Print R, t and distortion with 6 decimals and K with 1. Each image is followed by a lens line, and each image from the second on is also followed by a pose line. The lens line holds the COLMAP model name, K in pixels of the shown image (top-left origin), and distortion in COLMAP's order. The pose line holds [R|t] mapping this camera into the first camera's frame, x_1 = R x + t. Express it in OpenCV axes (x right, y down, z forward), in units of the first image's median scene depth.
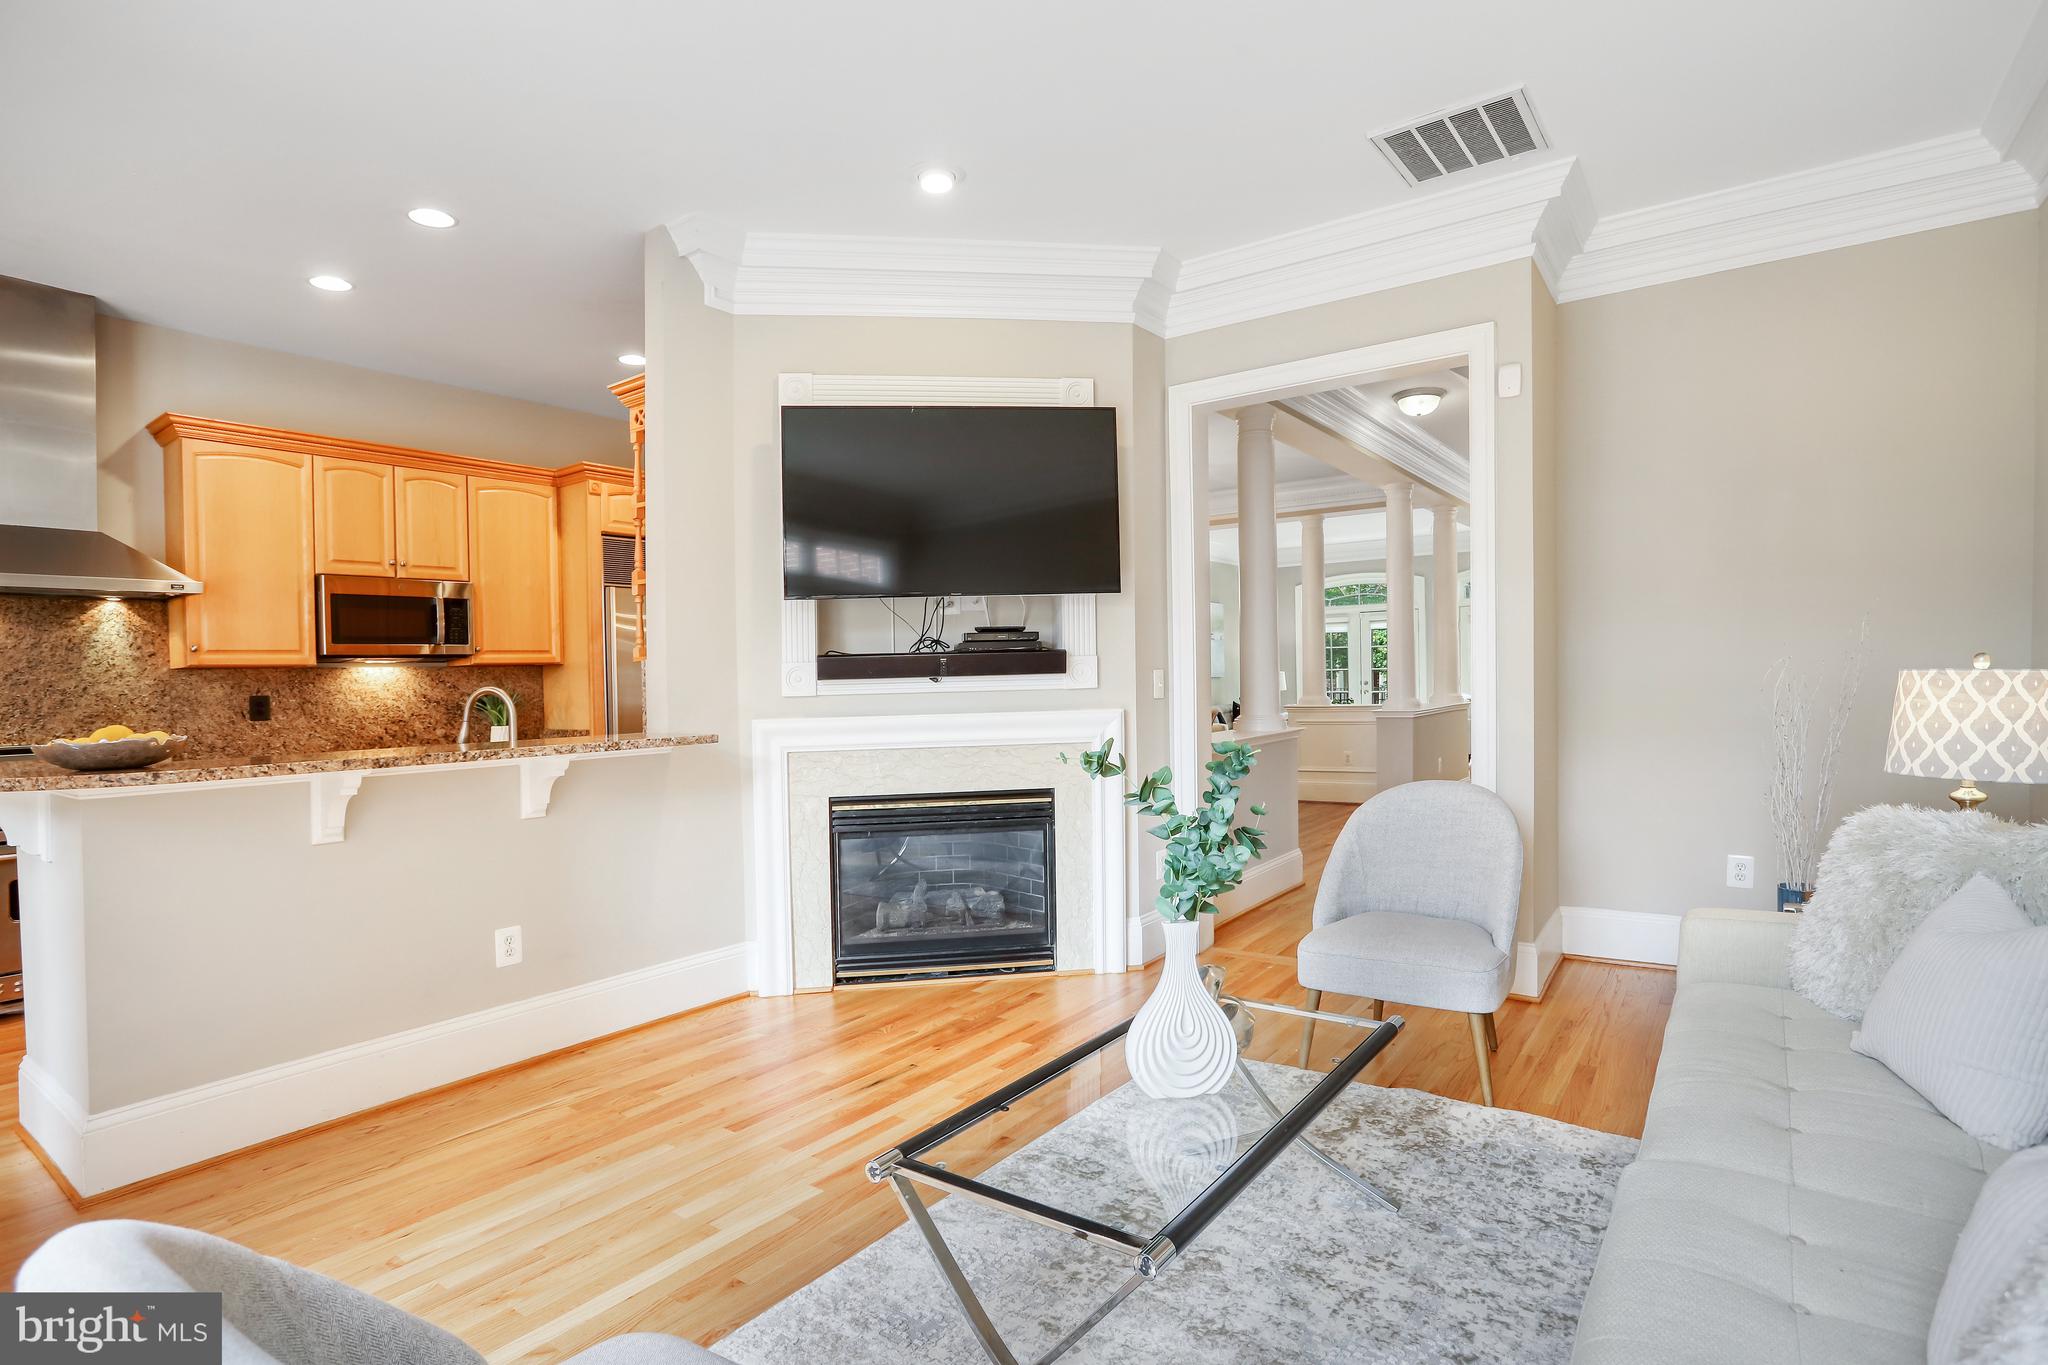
lens RADIAL K [[1021.0, 0, 1042.3], [0, 1021.0, 669.5], [0, 0, 1]] dist [-0.047989, 0.014884]
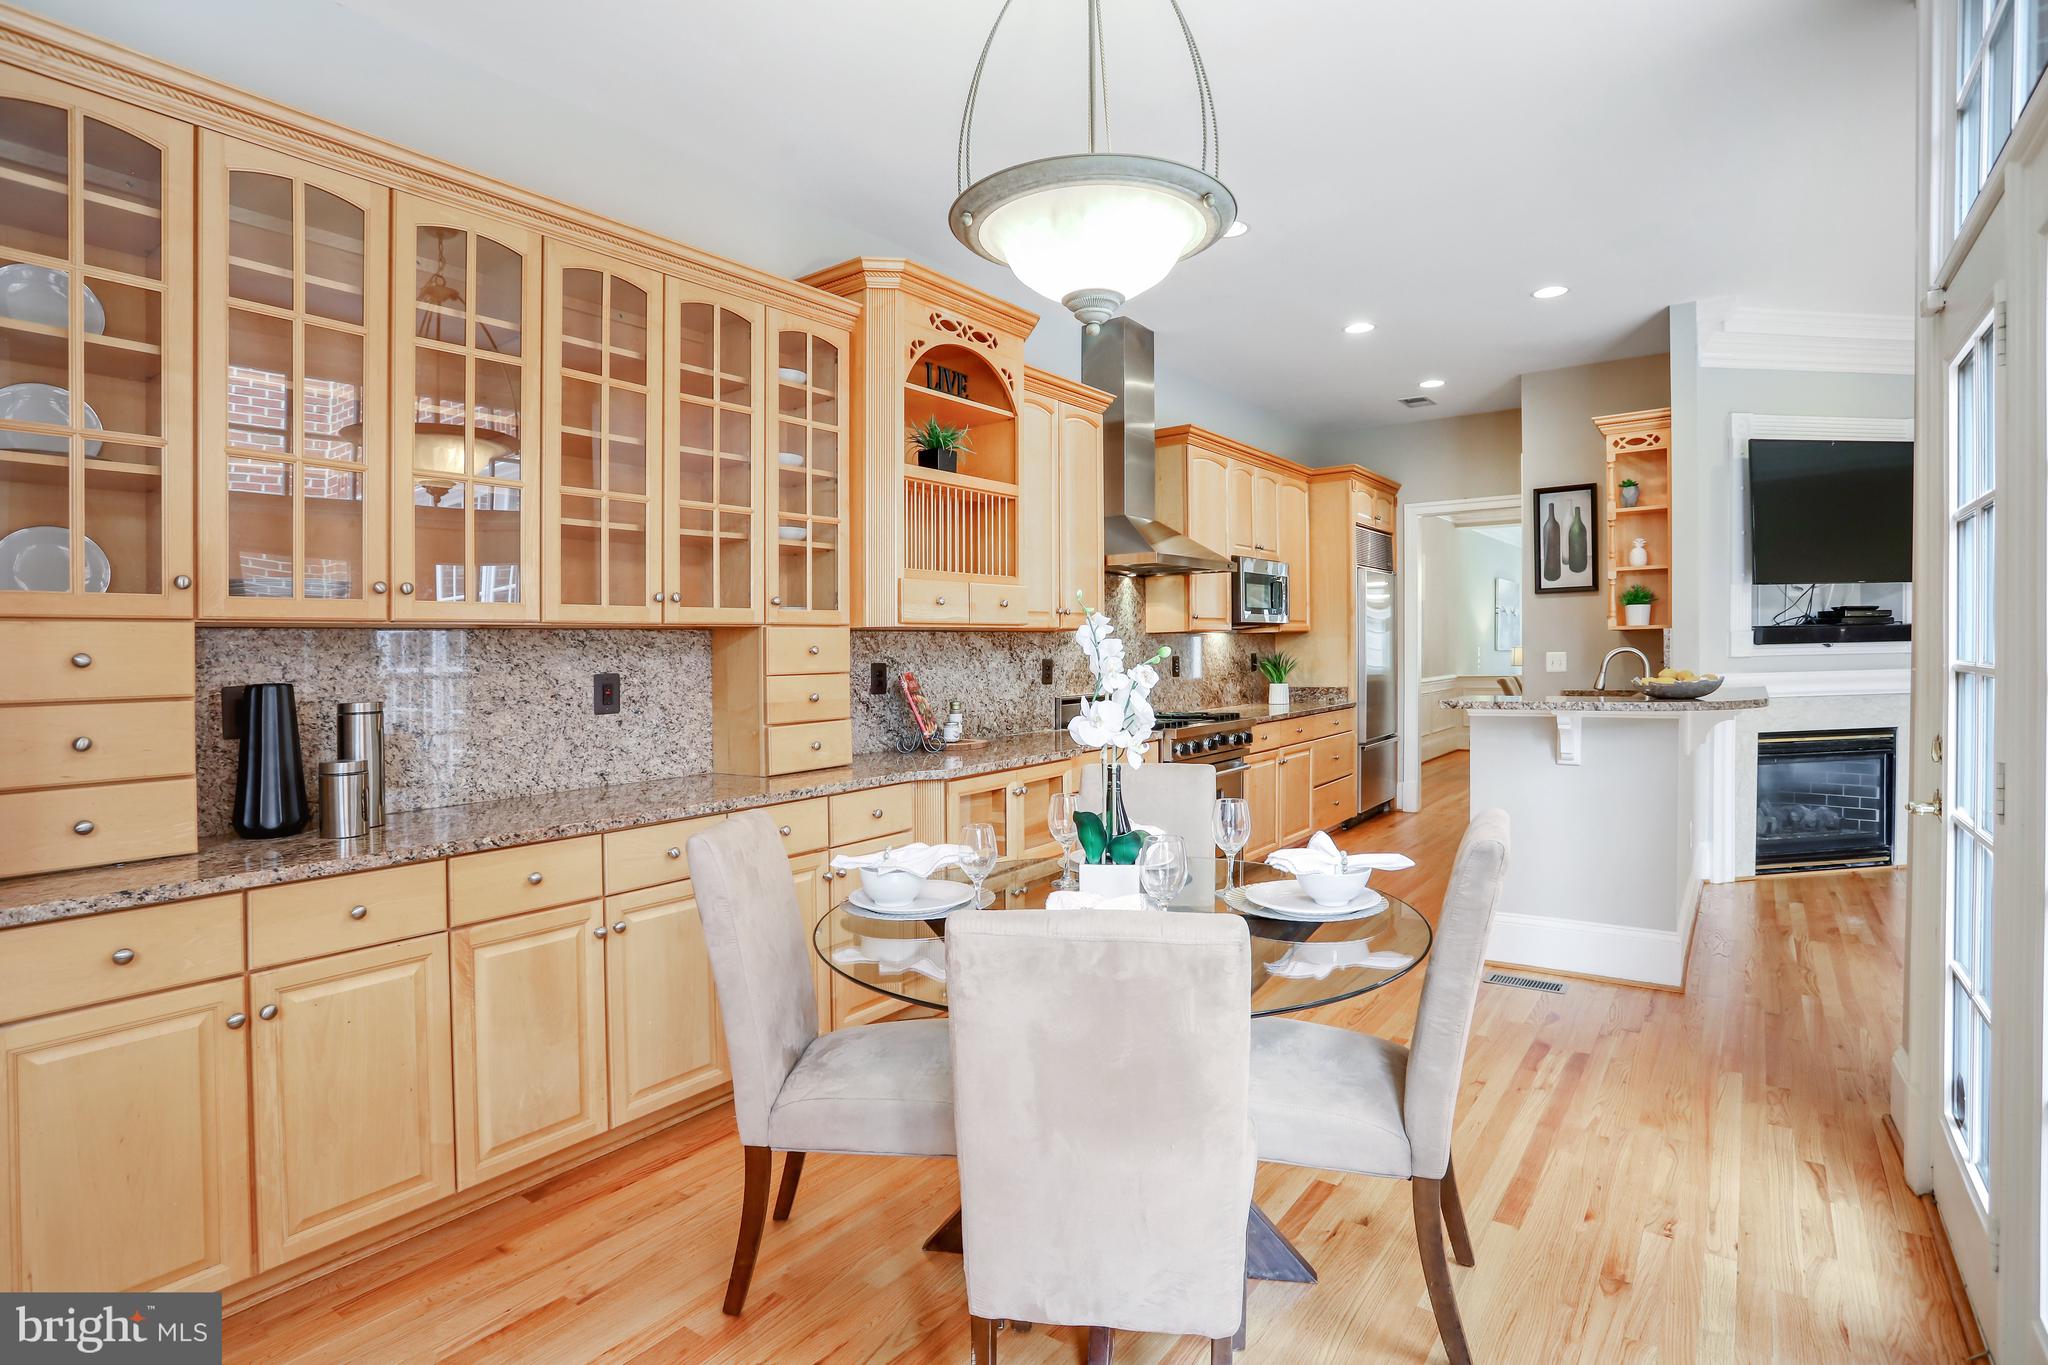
lens RADIAL K [[1021.0, 0, 1014.0], [0, 1021.0, 649.6], [0, 0, 1]] dist [-0.047989, 0.014884]
pose [[0.999876, 0.007716, 0.013734, -1.182296], [-0.007685, 0.999968, -0.002312, 0.026753], [-0.013751, 0.002206, 0.999903, -0.288398]]
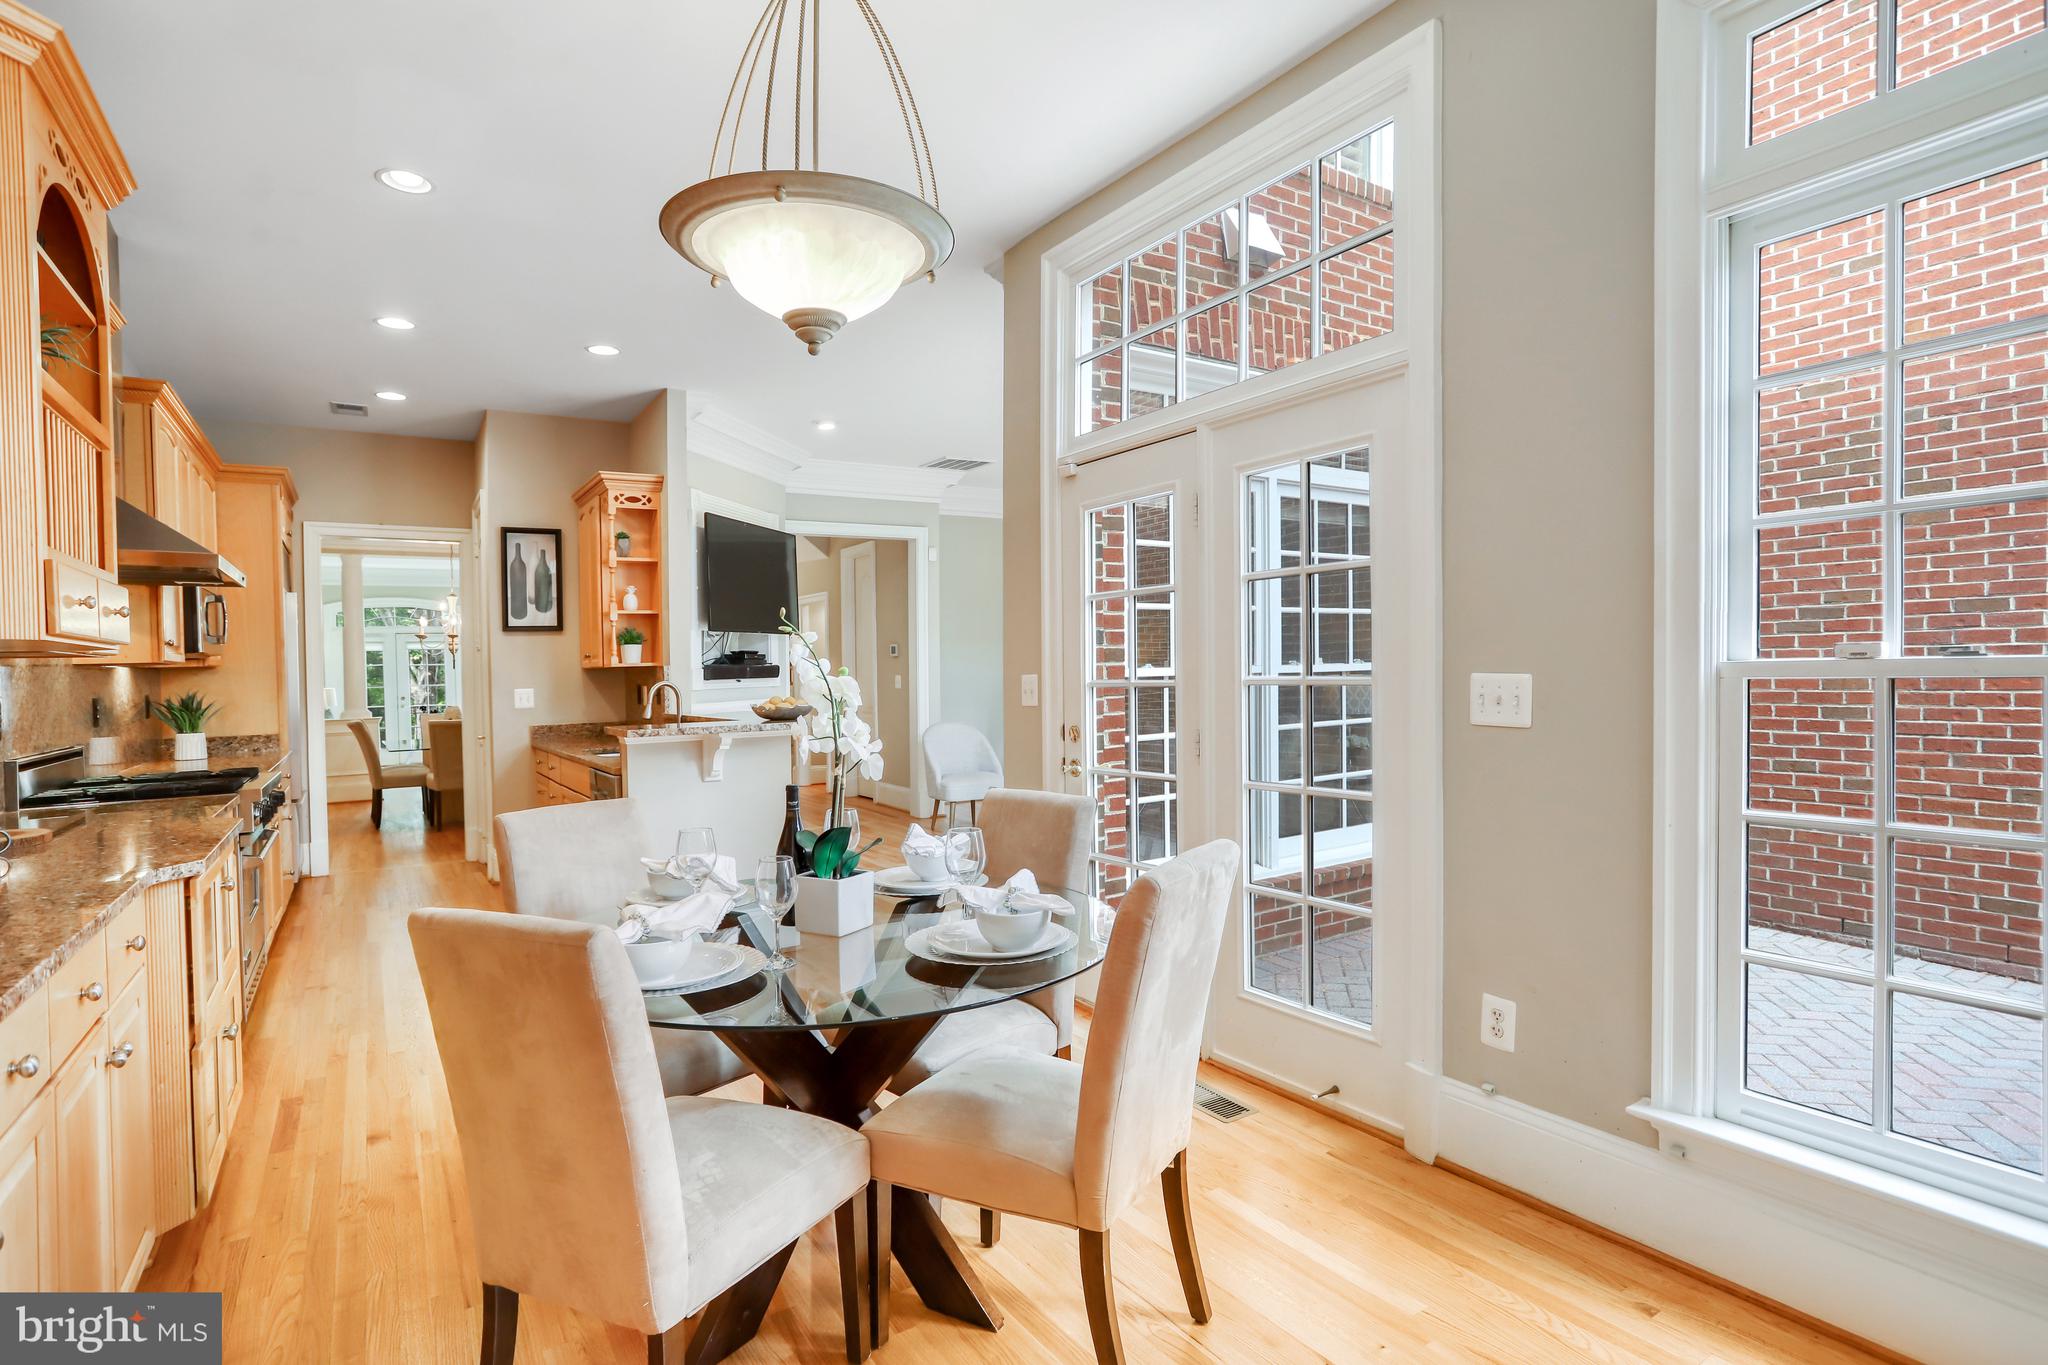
lens RADIAL K [[1021.0, 0, 1022.8], [0, 1021.0, 686.0], [0, 0, 1]] dist [-0.047989, 0.014884]
pose [[0.377568, 0.001309, 0.925981, -1.501058], [0.011522, 0.999915, -0.006111, 0.034992], [-0.925910, 0.012977, 0.377521, -0.087919]]
